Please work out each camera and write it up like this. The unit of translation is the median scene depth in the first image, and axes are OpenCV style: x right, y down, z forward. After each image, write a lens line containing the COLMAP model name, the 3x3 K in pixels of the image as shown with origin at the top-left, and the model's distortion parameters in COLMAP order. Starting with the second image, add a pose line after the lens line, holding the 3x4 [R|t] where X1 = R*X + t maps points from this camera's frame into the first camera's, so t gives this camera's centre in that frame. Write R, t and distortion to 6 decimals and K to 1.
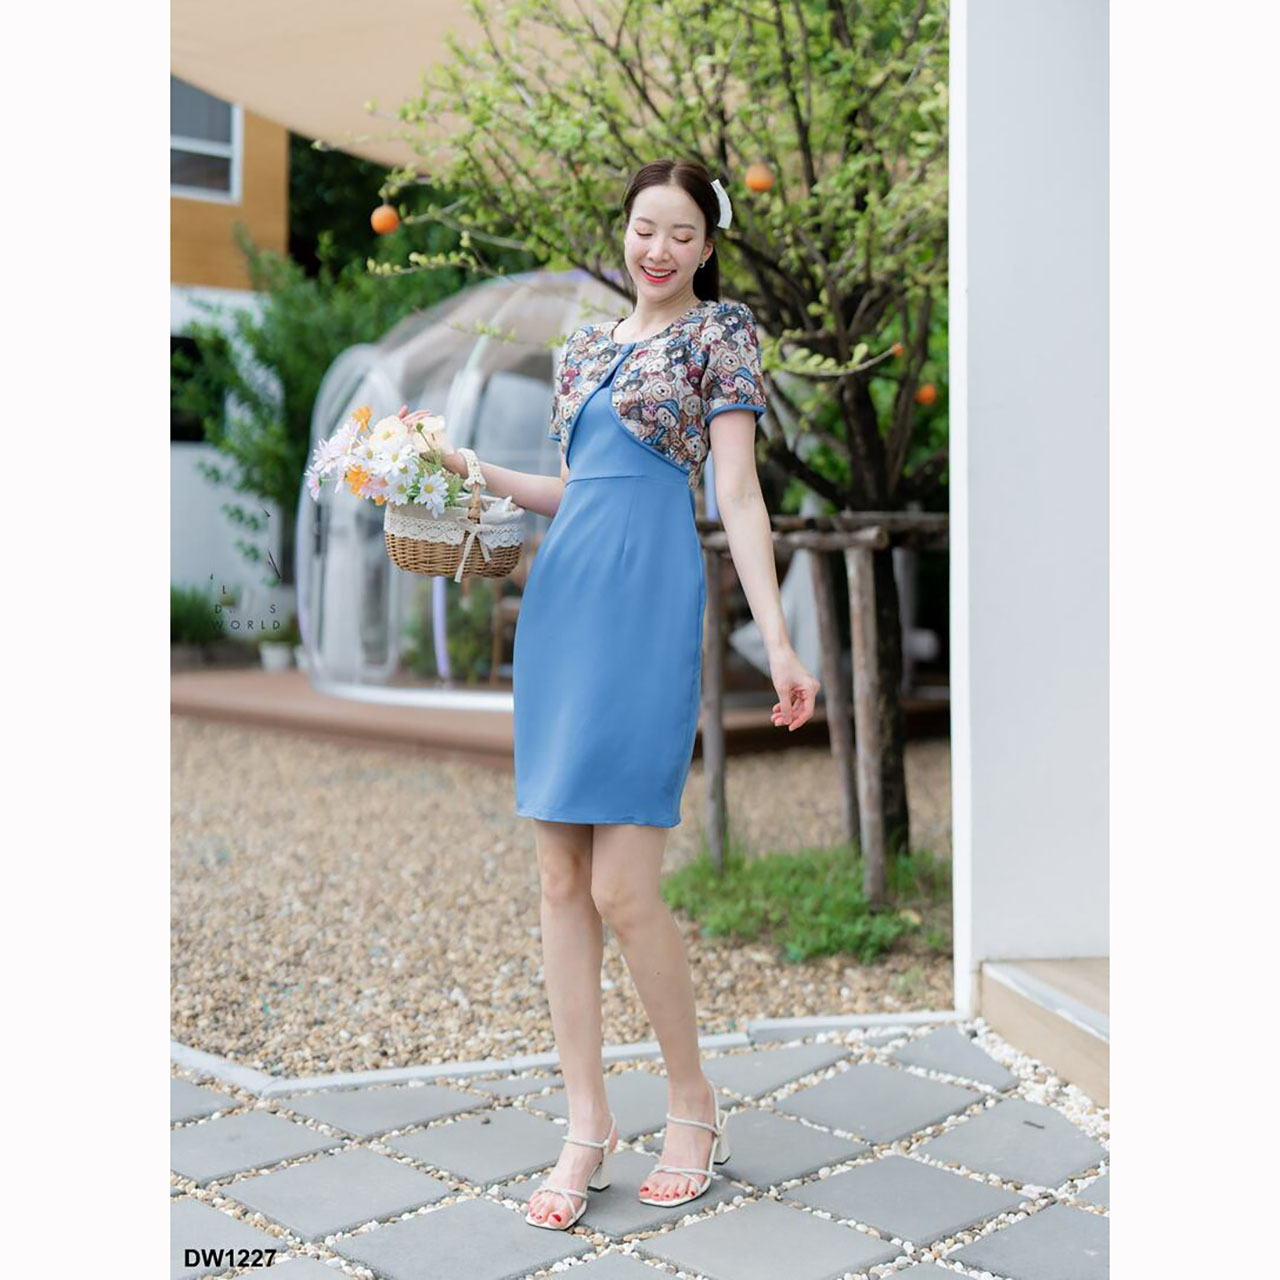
lens RADIAL K [[2009.9, 0, 626.6], [0, 2009.9, 553.4], [0, 0, 1]] dist [0.102617, 0.000000]
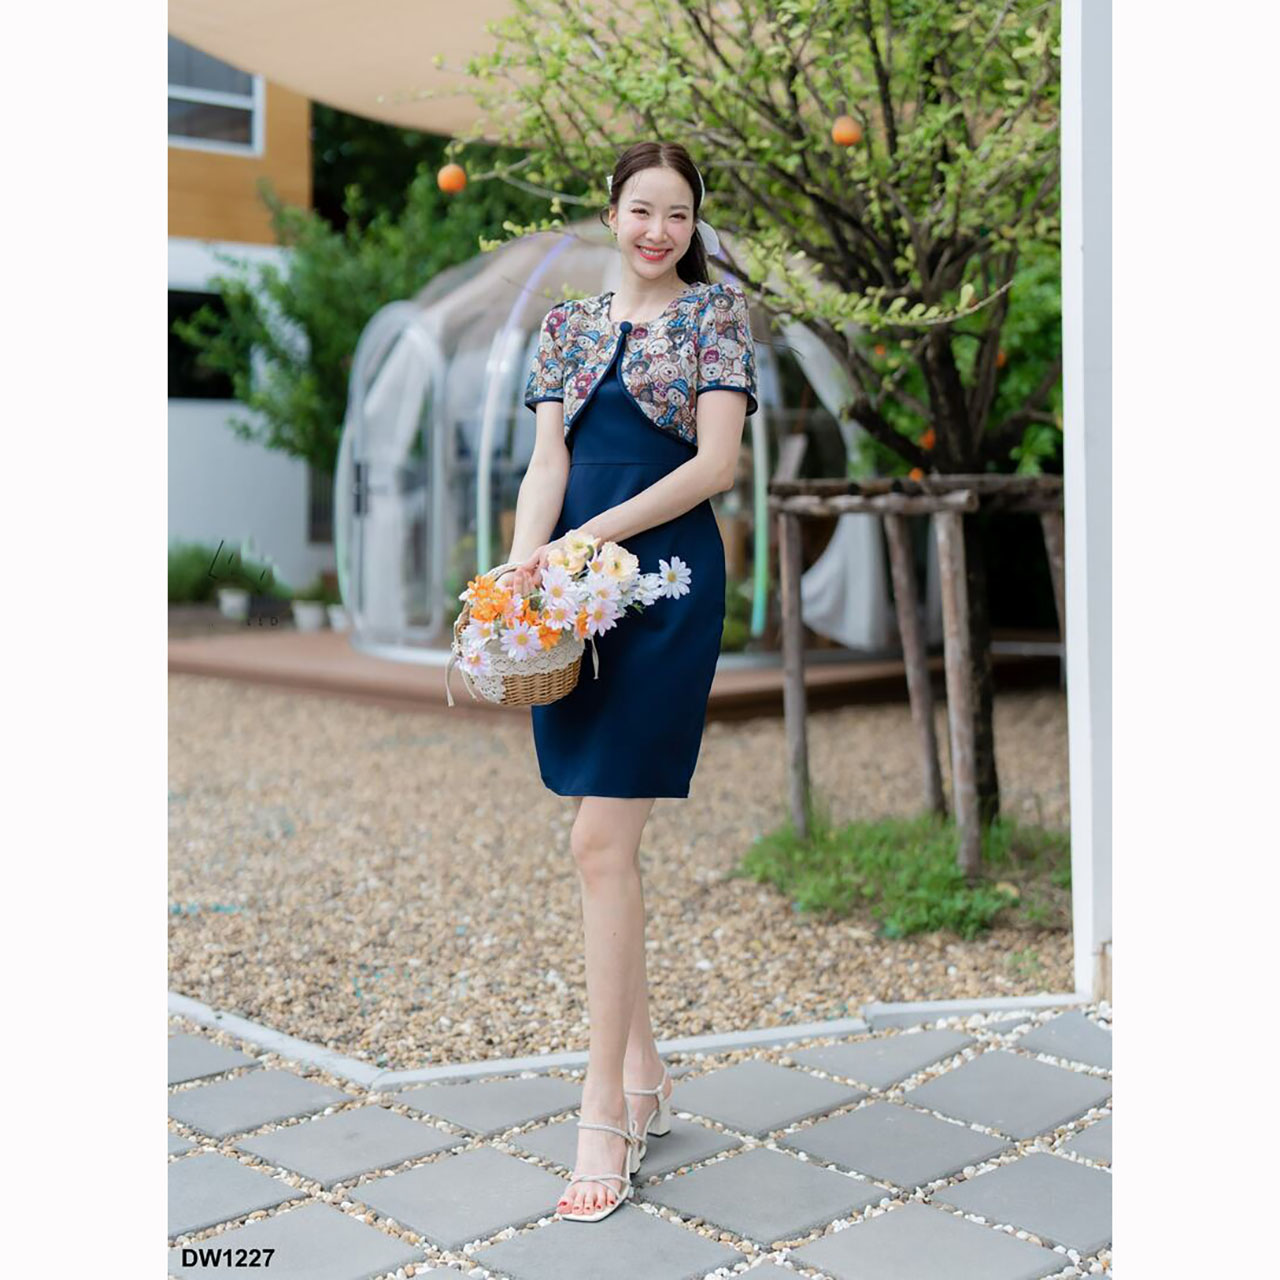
lens RADIAL K [[2009.9, 0, 616.2], [0, 2009.9, 543.3], [0, 0, 1]] dist [0.102617, 0.000000]
pose [[0.999914, -0.011410, -0.006439, -0.042404], [0.011547, 0.999701, 0.021570, -0.010940], [0.006191, -0.021643, 0.999747, 0.028737]]
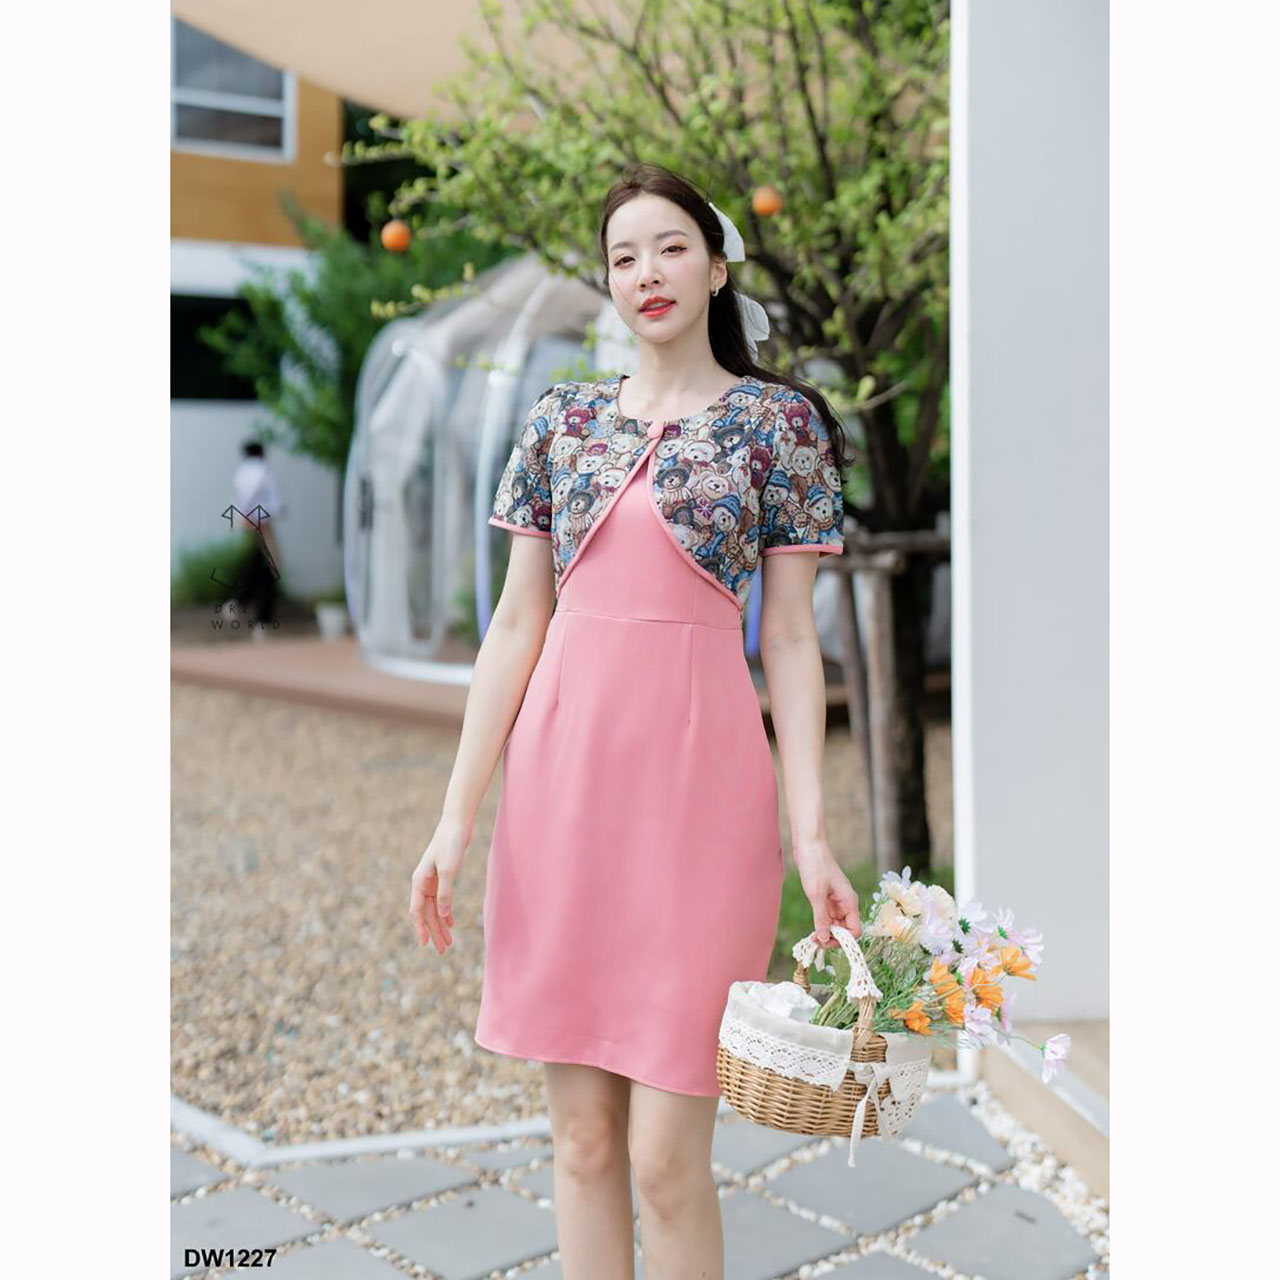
lens RADIAL K [[2009.9, 0, 617.2], [0, 2009.9, 550.8], [0, 0, 1]] dist [0.102617, 0.000000]
pose [[0.998899, -0.003940, -0.046757, 0.038026], [0.005818, 0.999179, 0.040104, -0.057936], [0.046560, -0.040332, 0.998101, 0.020279]]
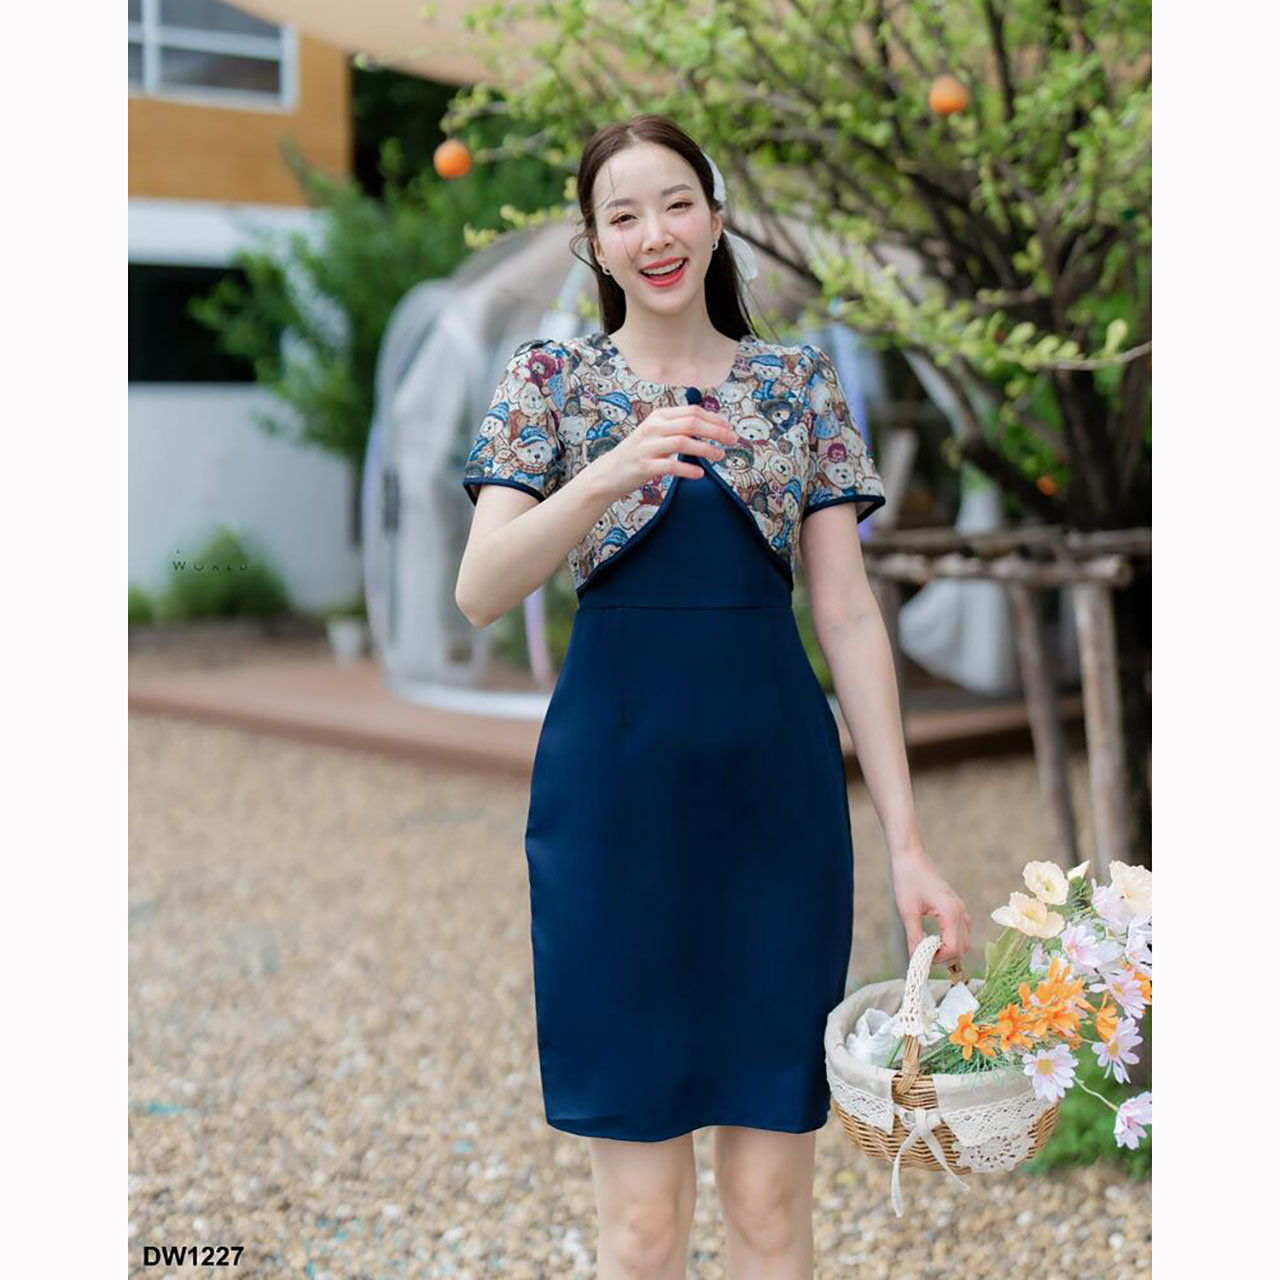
lens RADIAL K [[2161.5, 0, 619.8], [0, 2161.5, 455.8], [0, 0, 1]] dist [0.047994, 0.000000]
pose [[0.998252, -0.027477, -0.052334, -0.017253], [0.027573, 0.999619, 0.001098, -0.060482], [0.052284, -0.002539, 0.998629, 0.210675]]
